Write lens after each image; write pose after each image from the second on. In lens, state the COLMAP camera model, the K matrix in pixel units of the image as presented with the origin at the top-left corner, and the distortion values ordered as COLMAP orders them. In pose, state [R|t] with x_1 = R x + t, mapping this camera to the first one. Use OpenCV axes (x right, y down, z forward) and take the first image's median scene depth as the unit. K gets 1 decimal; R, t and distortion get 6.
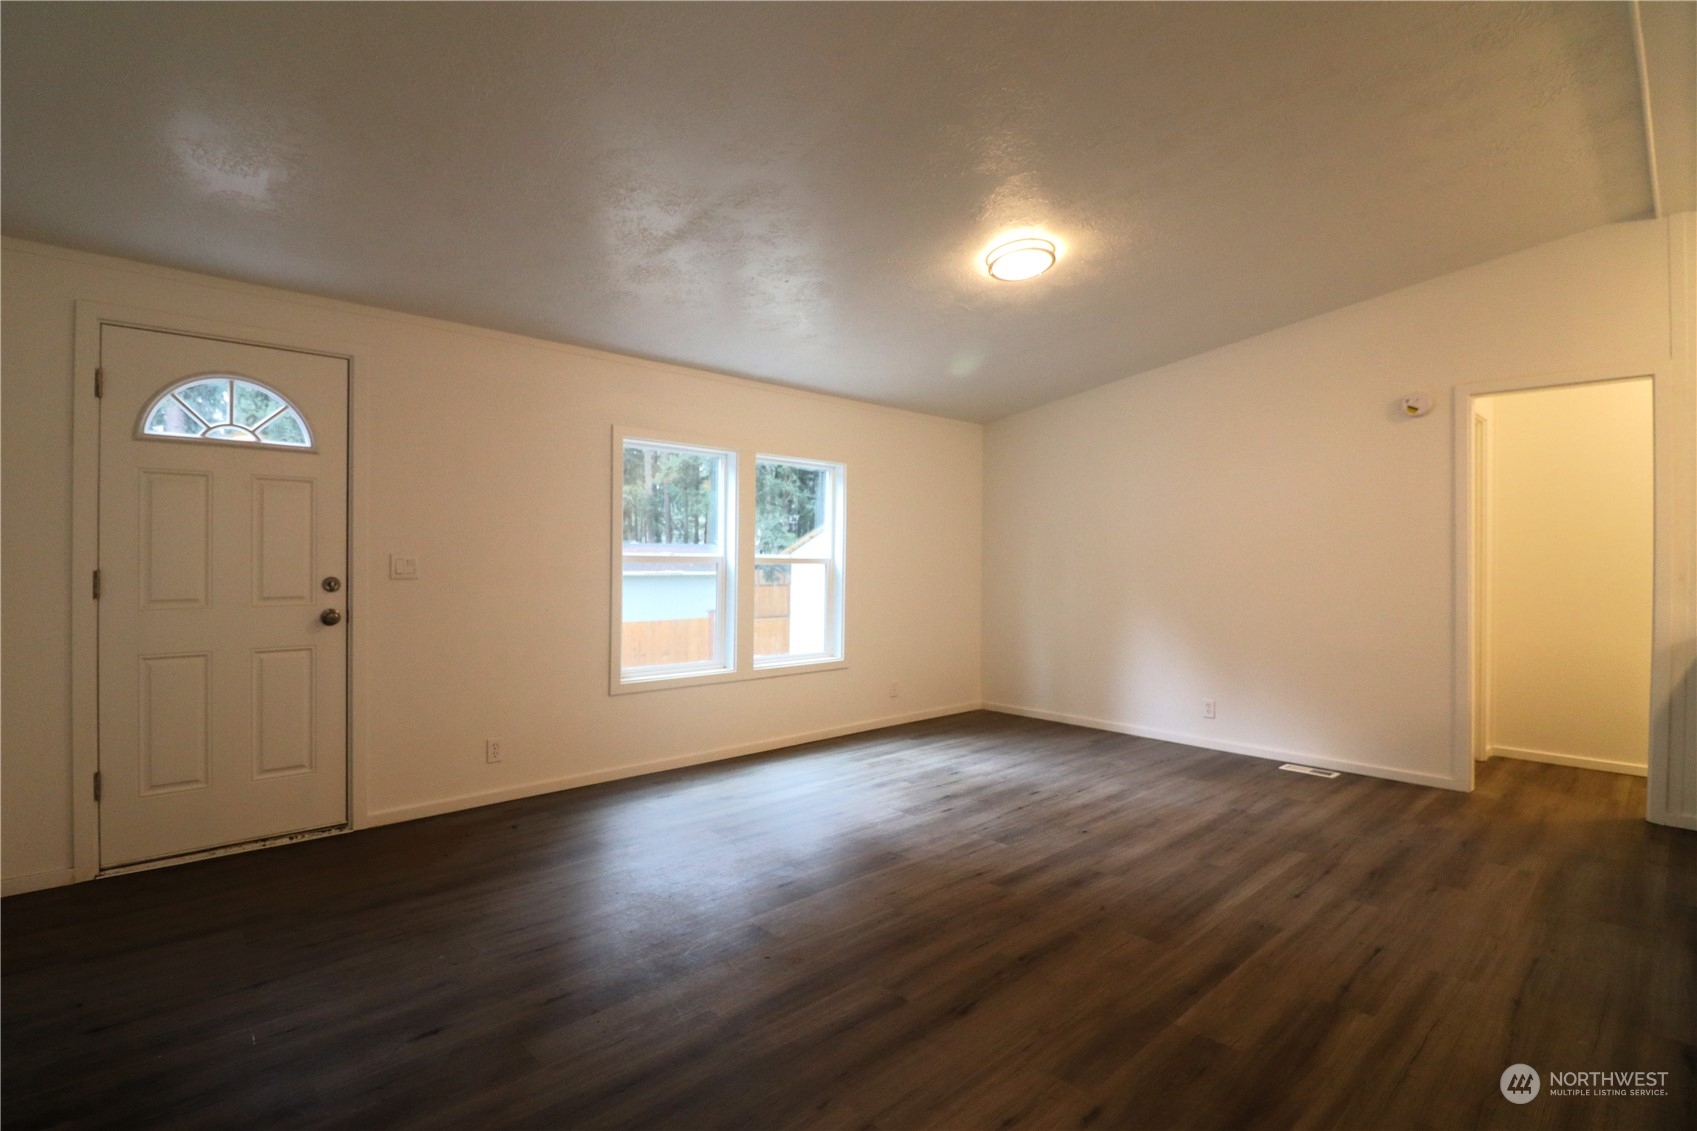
lens RADIAL K [[793.3, 0, 872.7], [0, 793.3, 557.5], [0, 0, 1]] dist [-0.012557, -0.006248]
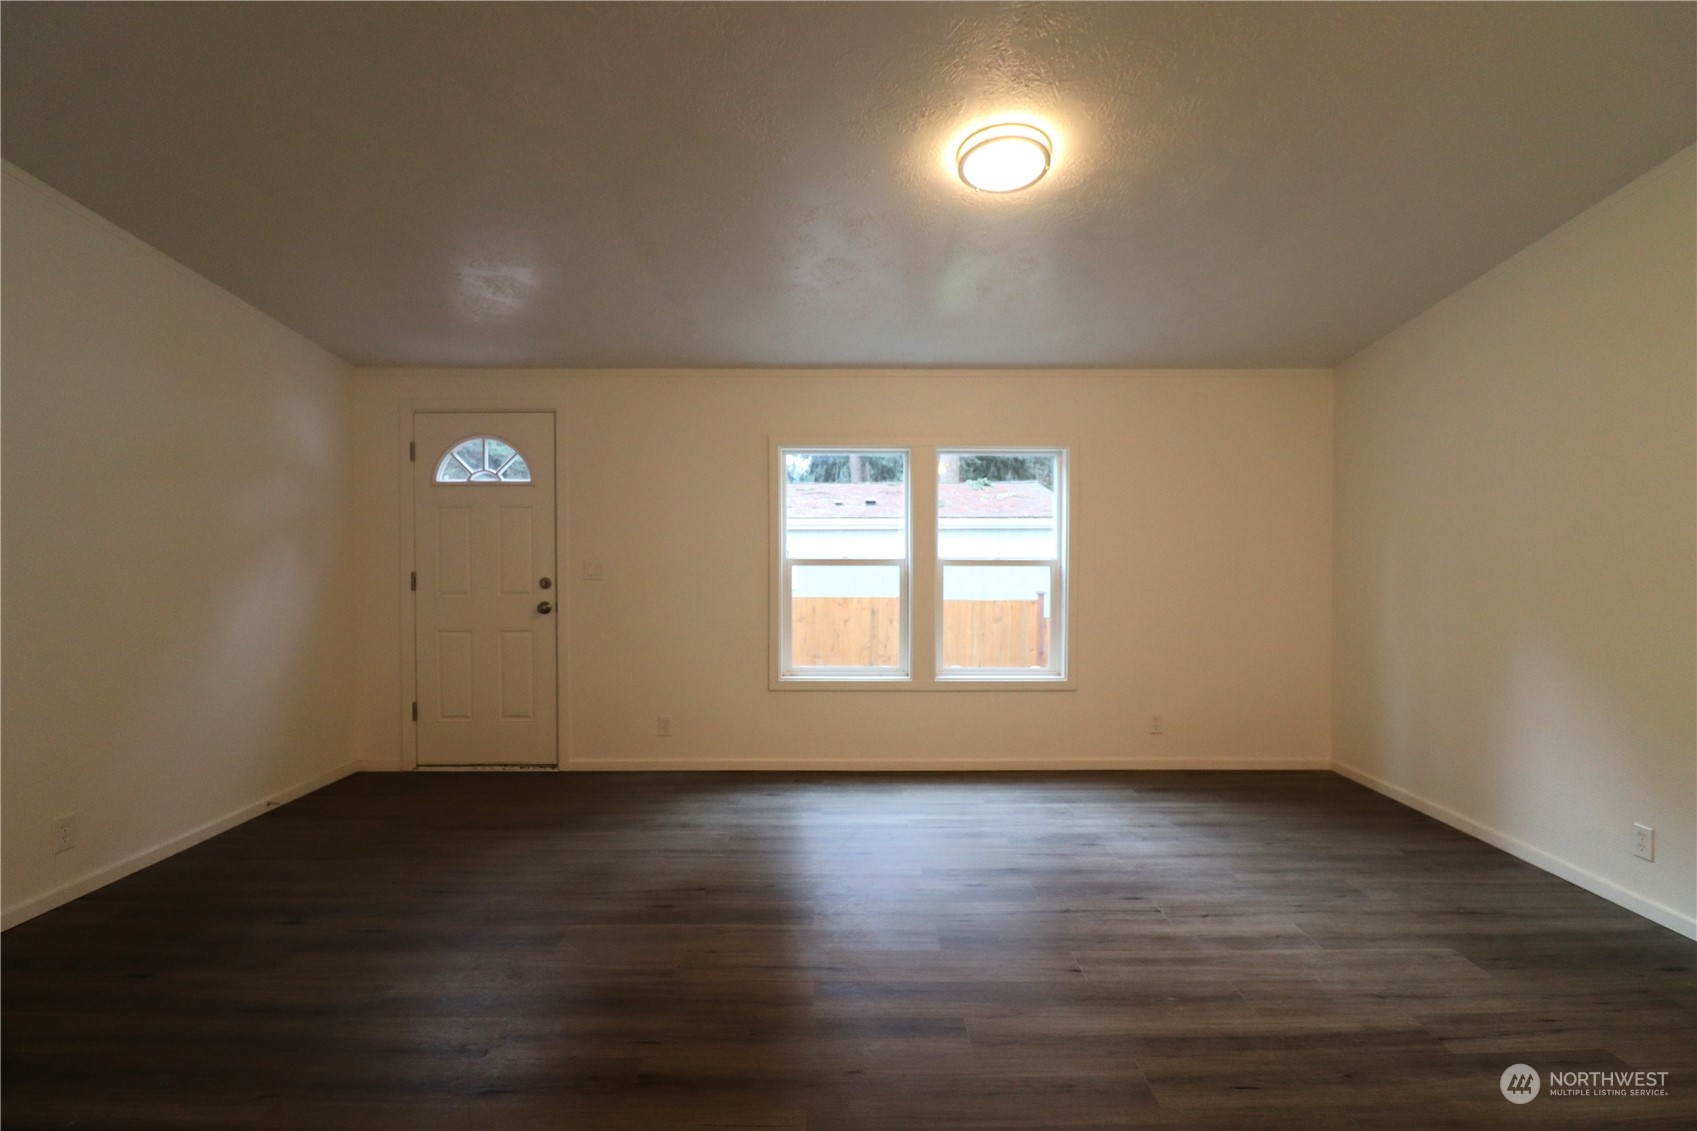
lens RADIAL K [[793.3, 0, 858.3], [0, 793.3, 552.3], [0, 0, 1]] dist [-0.012557, -0.006248]
pose [[0.728939, -0.001632, -0.684577, 0.542776], [0.008332, 0.999944, 0.006487, -0.019680], [0.684528, -0.010433, 0.728912, 0.341674]]
